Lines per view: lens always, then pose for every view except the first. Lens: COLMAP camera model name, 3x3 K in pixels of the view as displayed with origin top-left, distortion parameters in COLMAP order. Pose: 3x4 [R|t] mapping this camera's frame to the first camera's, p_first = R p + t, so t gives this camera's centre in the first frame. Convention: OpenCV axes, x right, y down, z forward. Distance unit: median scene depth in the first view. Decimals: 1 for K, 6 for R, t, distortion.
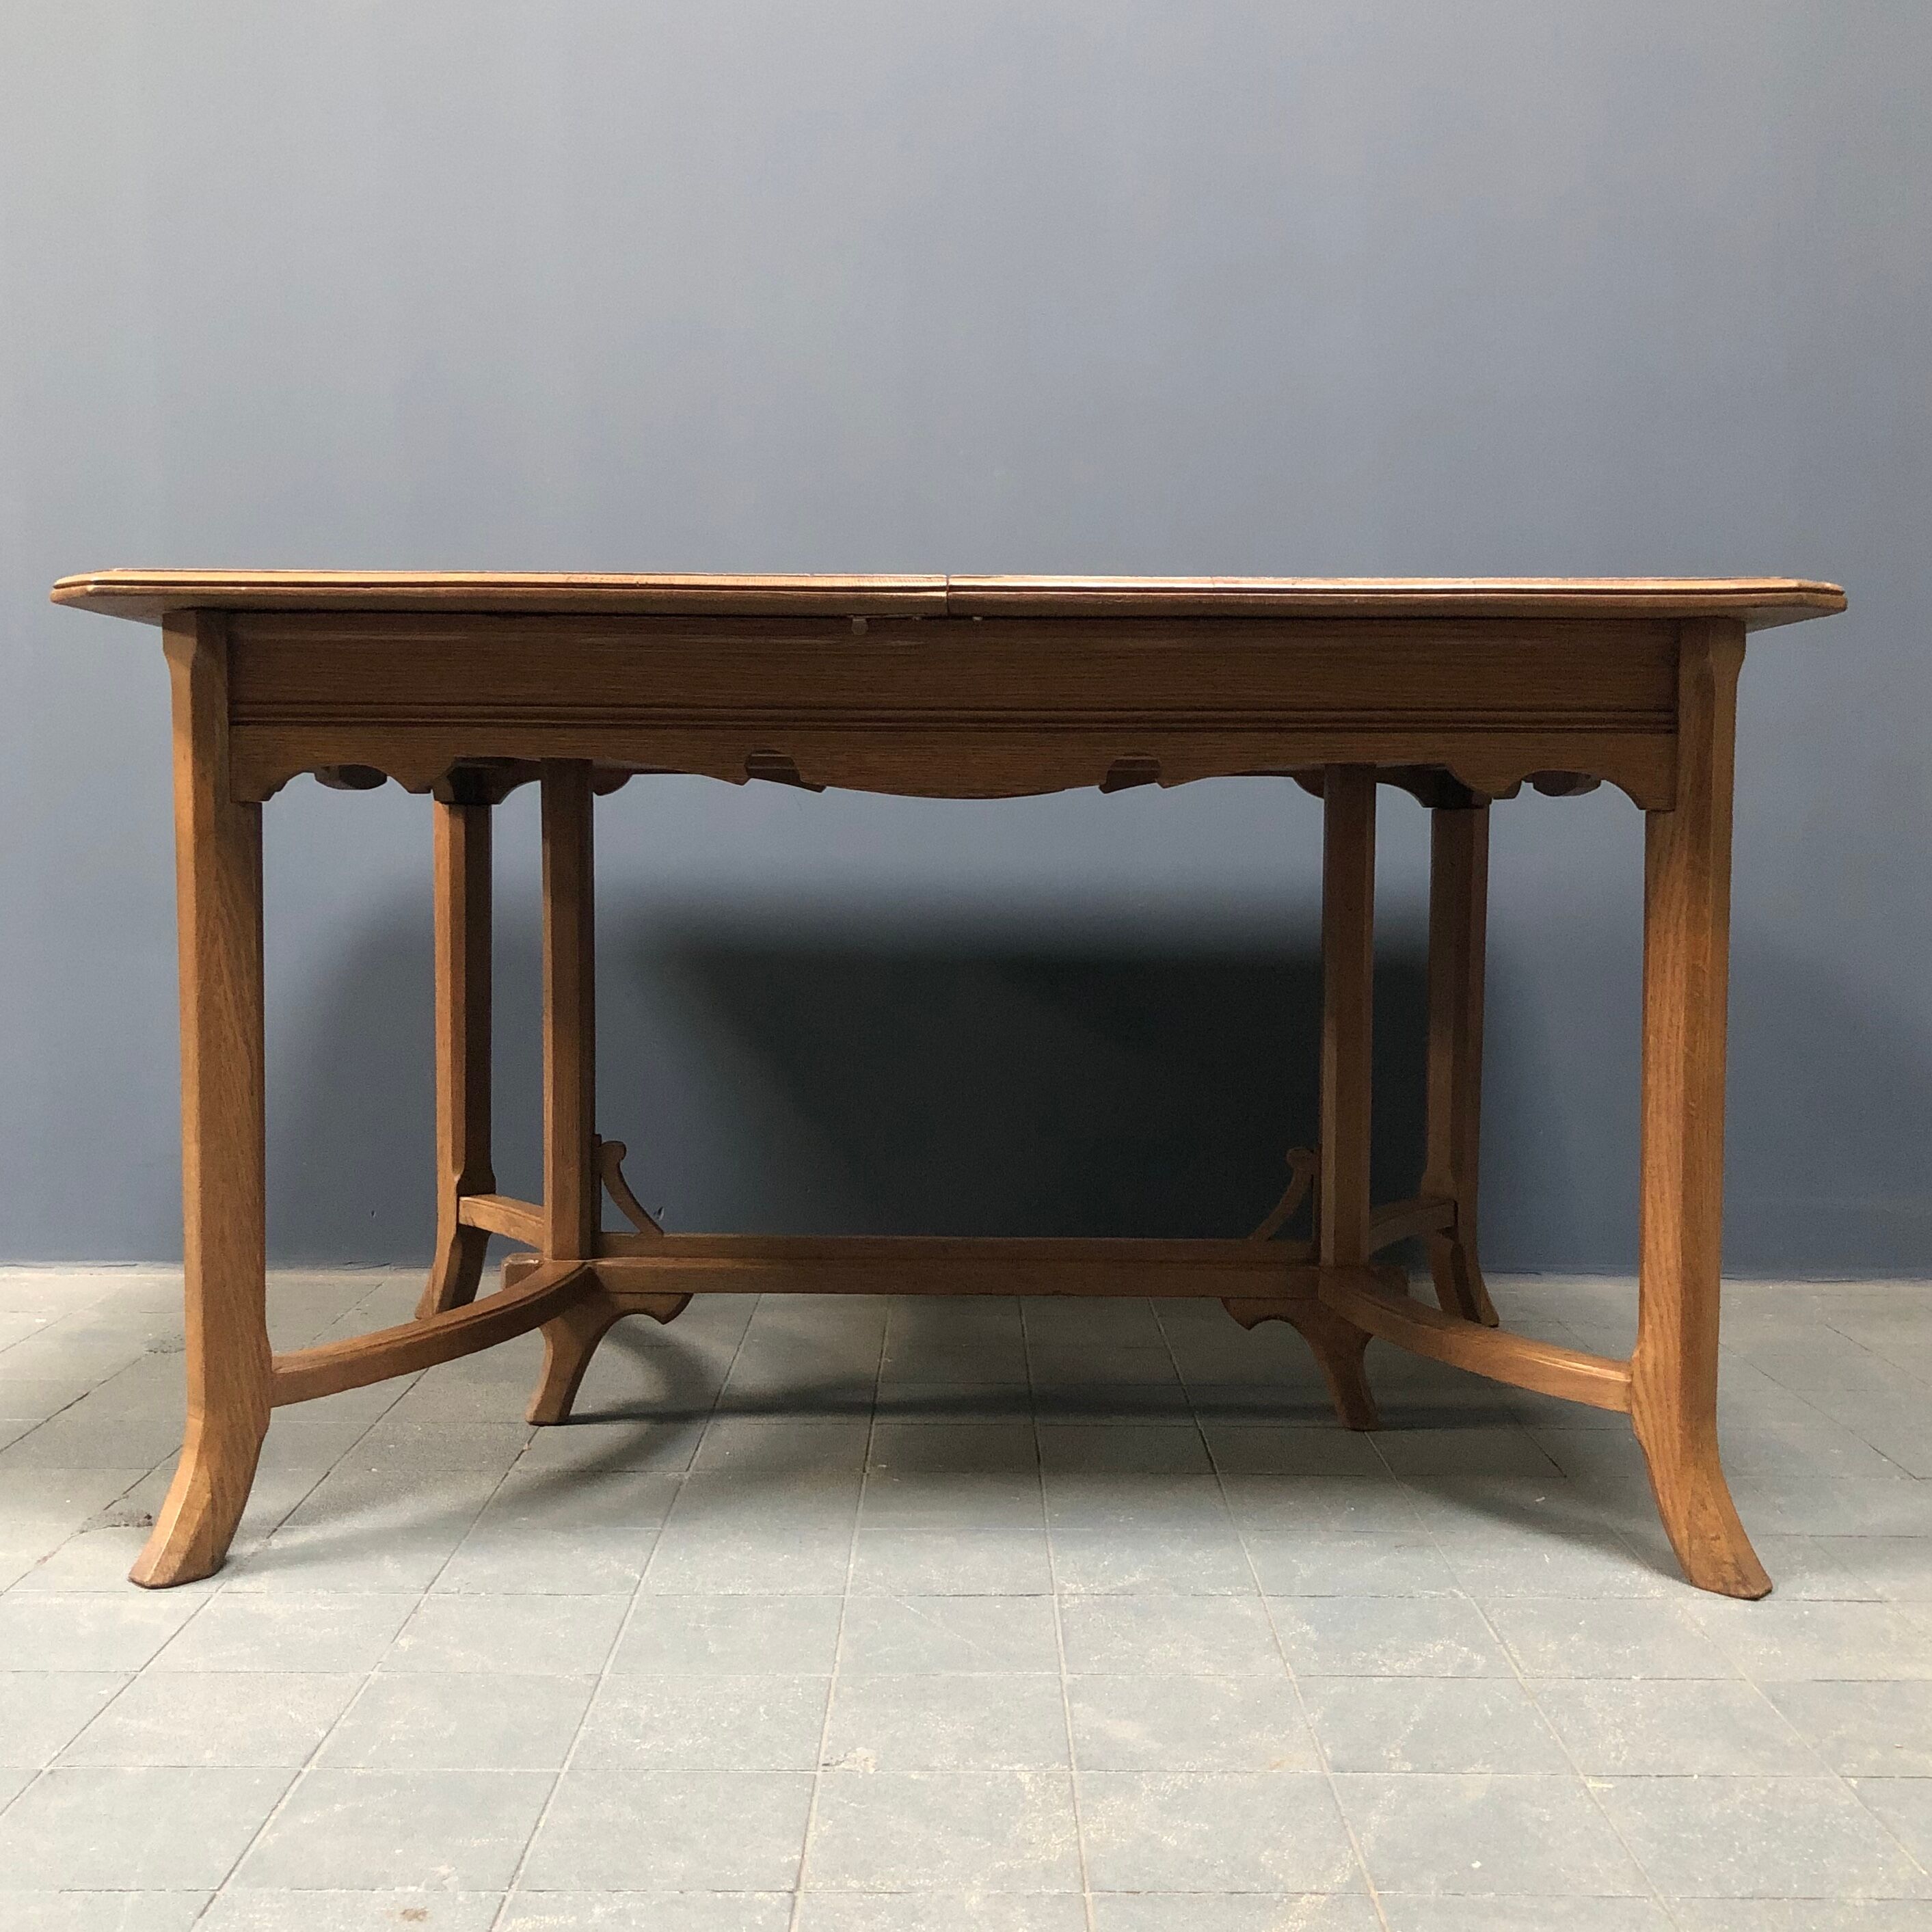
lens RADIAL K [[2259.4, 0, 971.3], [0, 2259.4, 966.3], [0, 0, 1]] dist [0.145043, -0.404285]
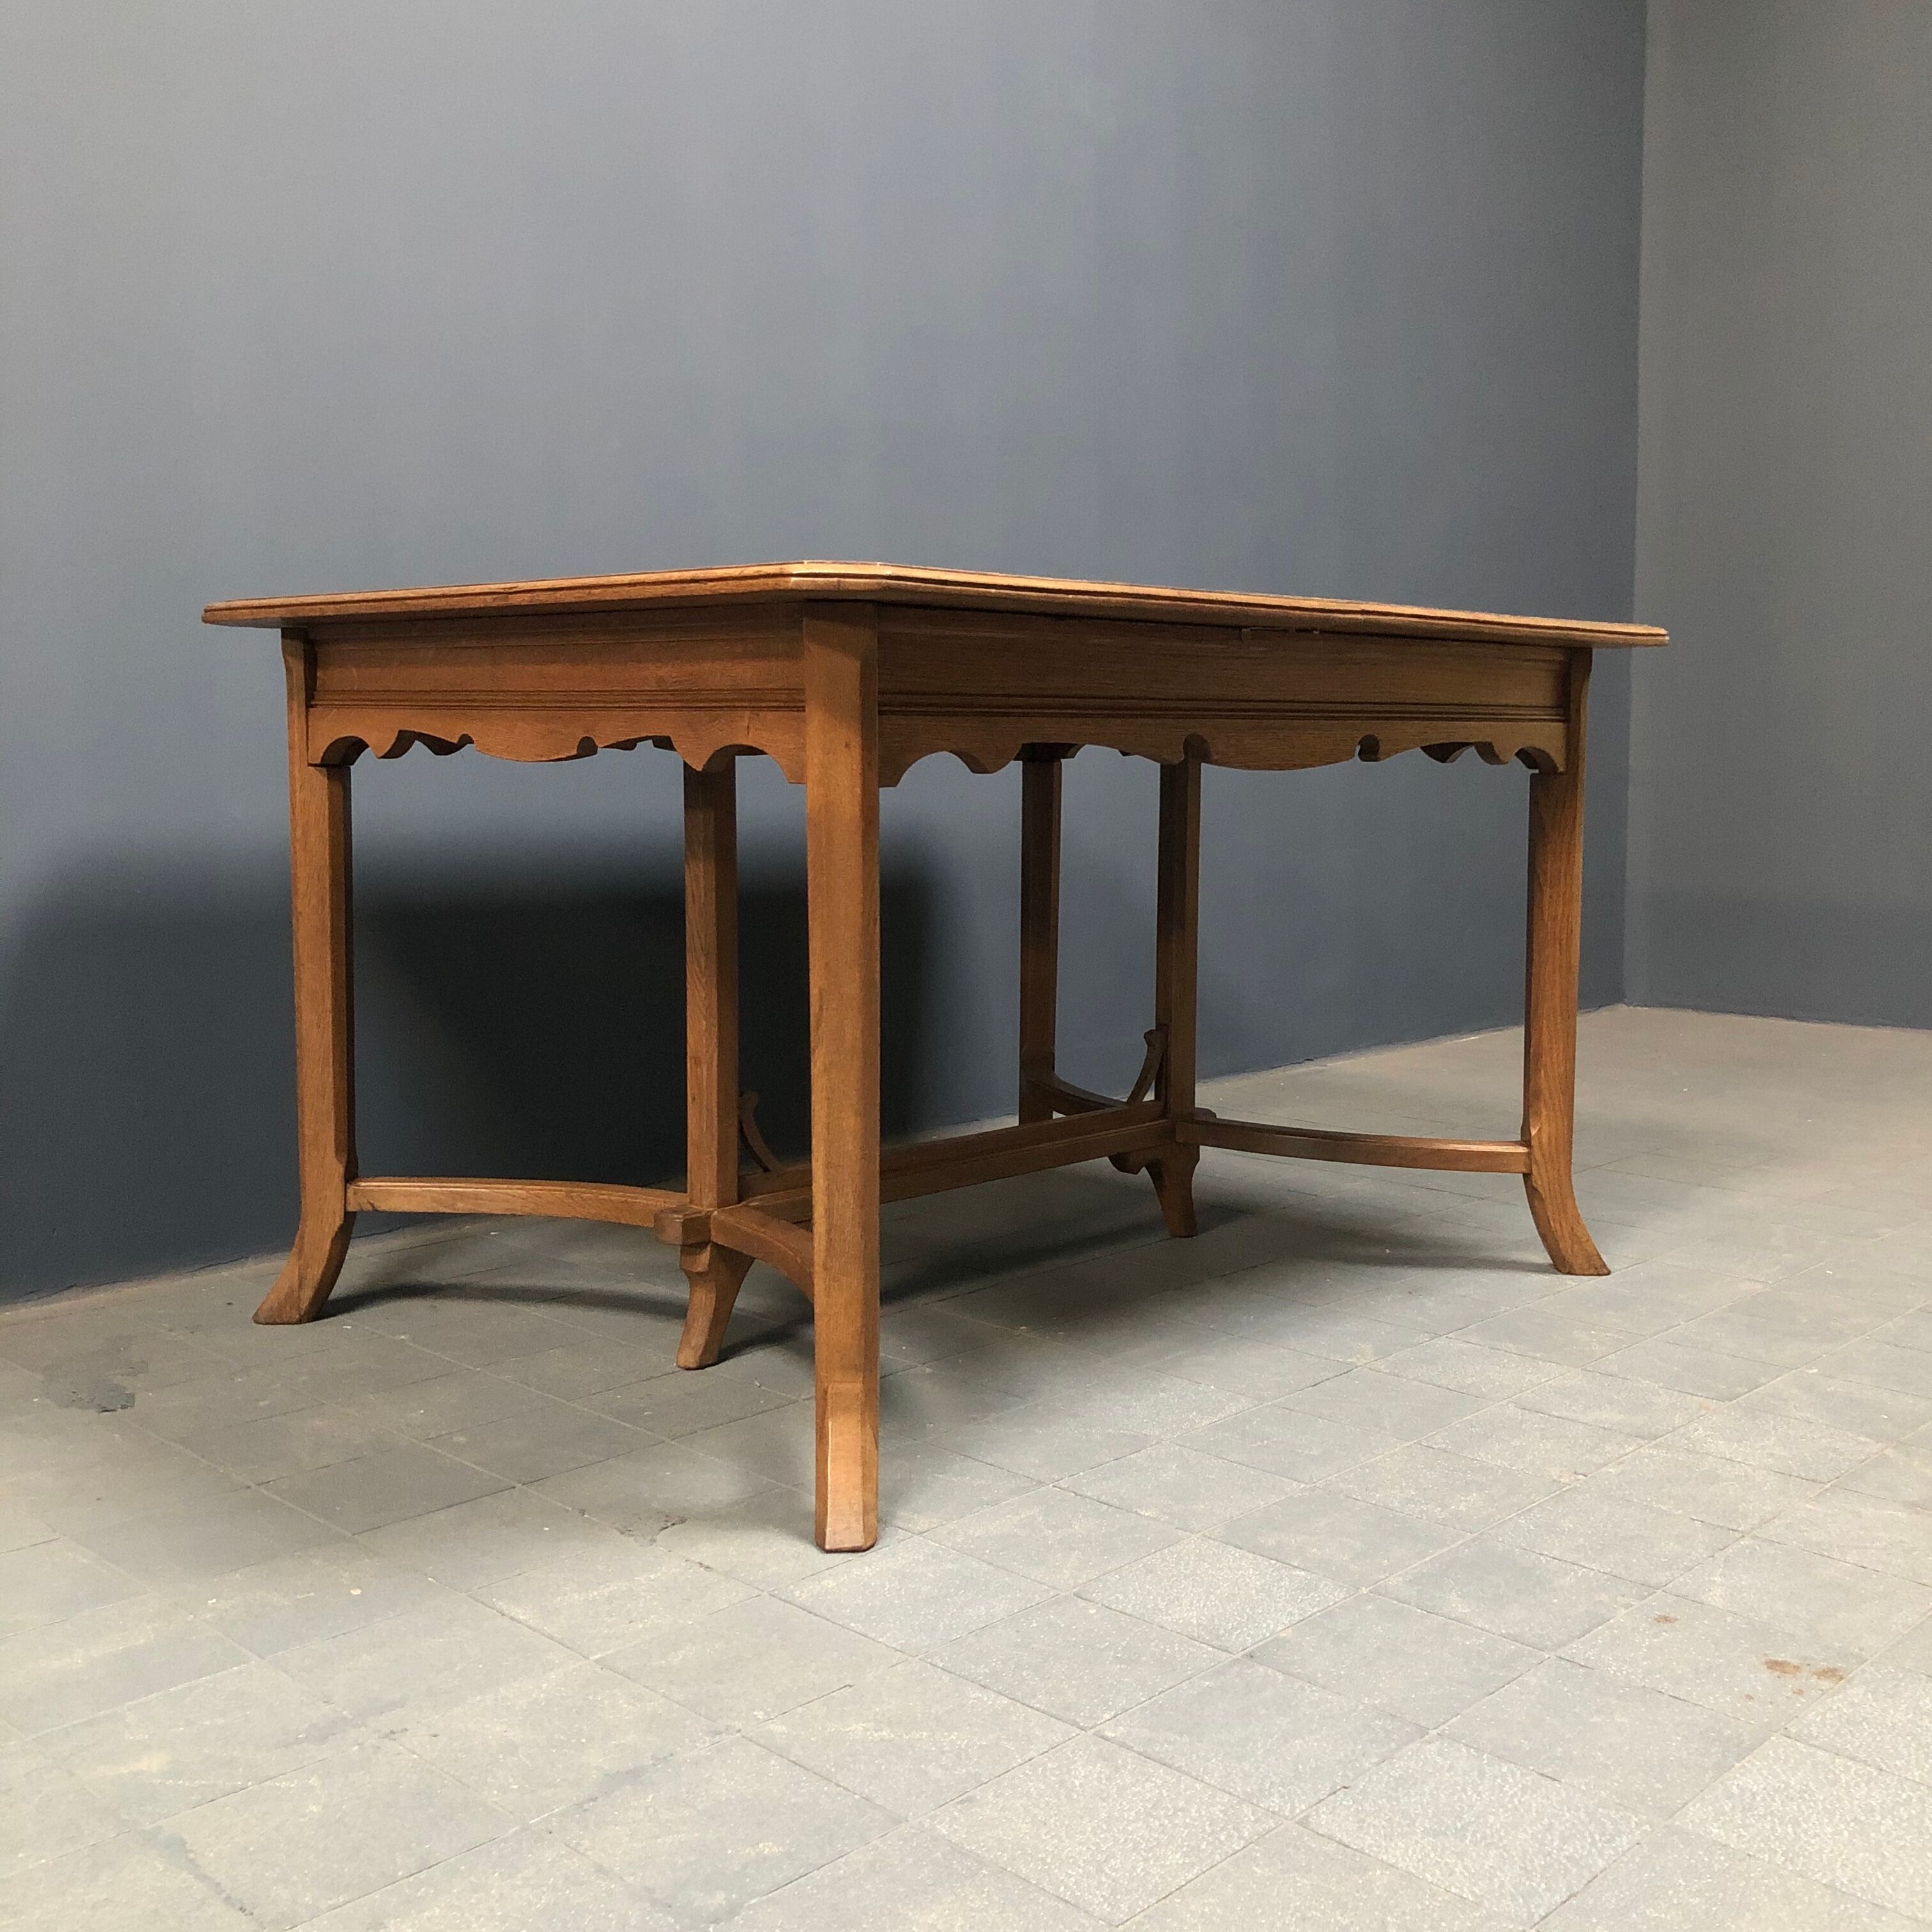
lens RADIAL K [[2092.1, 0, 971.3], [0, 2092.1, 962.6], [0, 0, 1]] dist [0.152495, -0.413669]
pose [[0.693882, -0.079763, 0.715657, -0.976038], [0.047746, 0.996755, 0.064800, -0.051949], [-0.718504, -0.010794, 0.695439, 0.299329]]
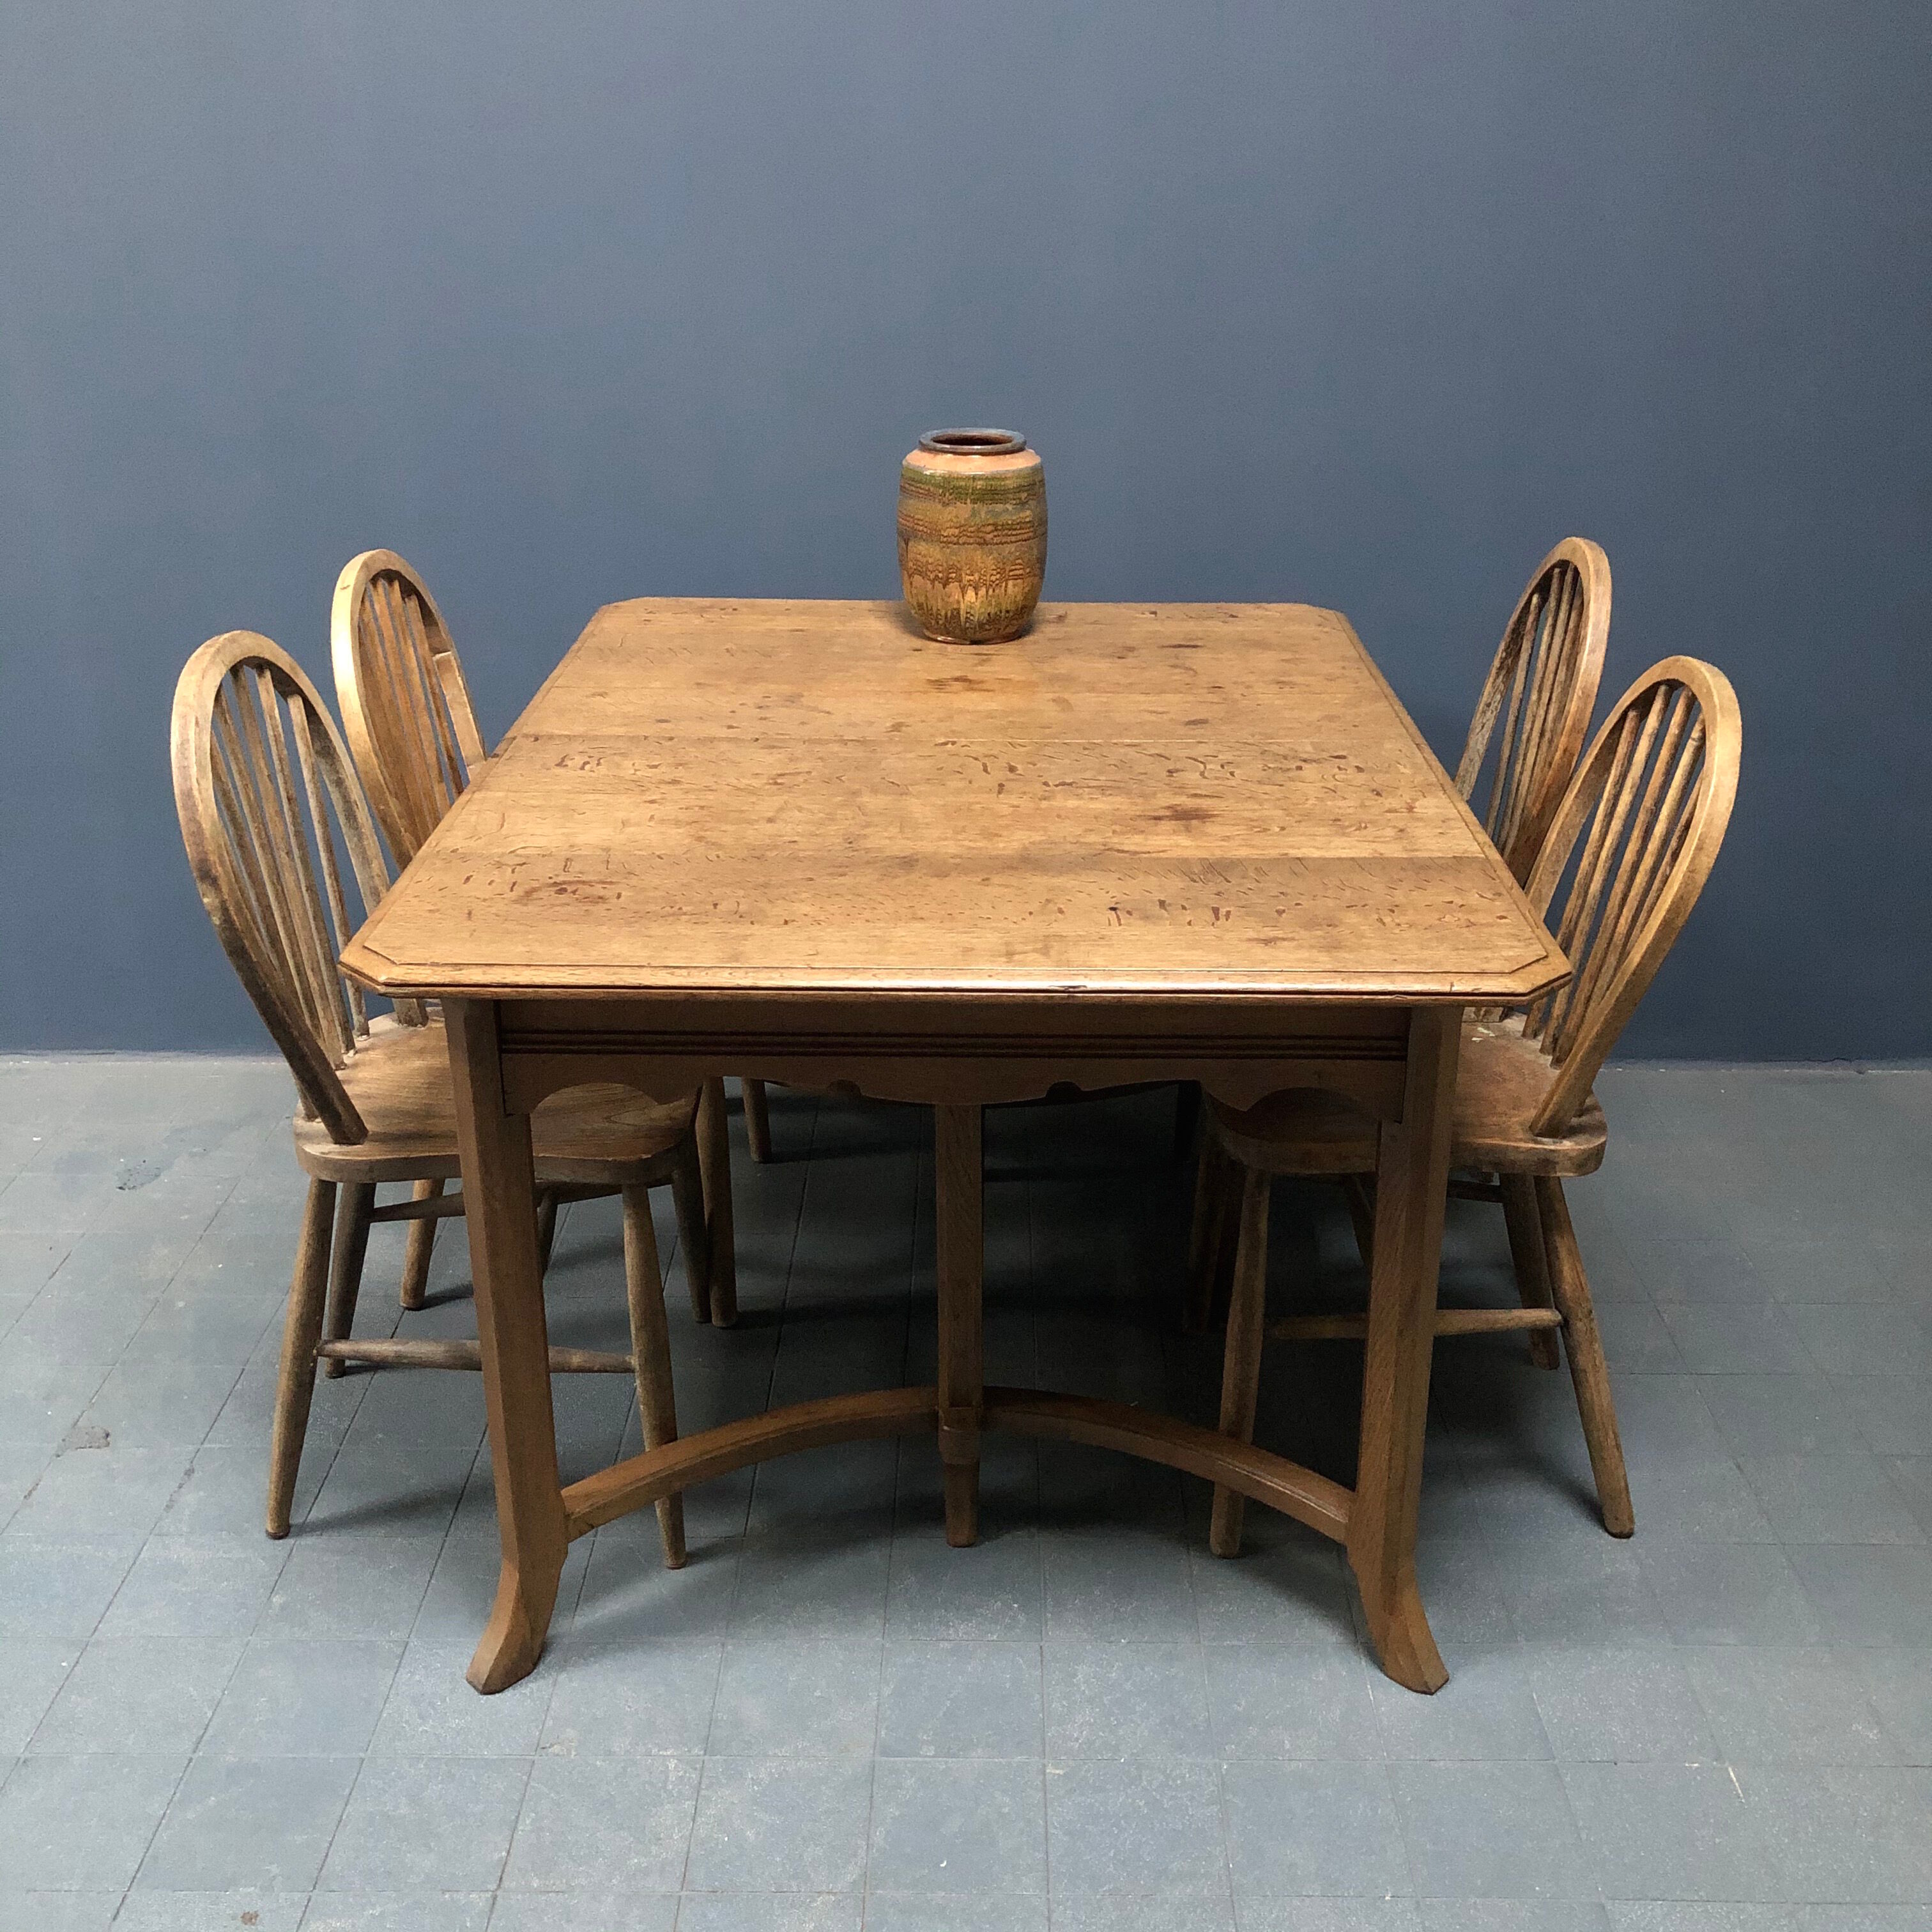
lens RADIAL K [[2091.3, 0, 969.0], [0, 2091.3, 963.9], [0, 0, 1]] dist [0.166761, -0.549806]
pose [[0.007046, -0.395412, 0.918477, -1.274539], [0.072313, 0.916296, 0.393919, -0.572890], [-0.997357, 0.063642, 0.035049, 1.184206]]
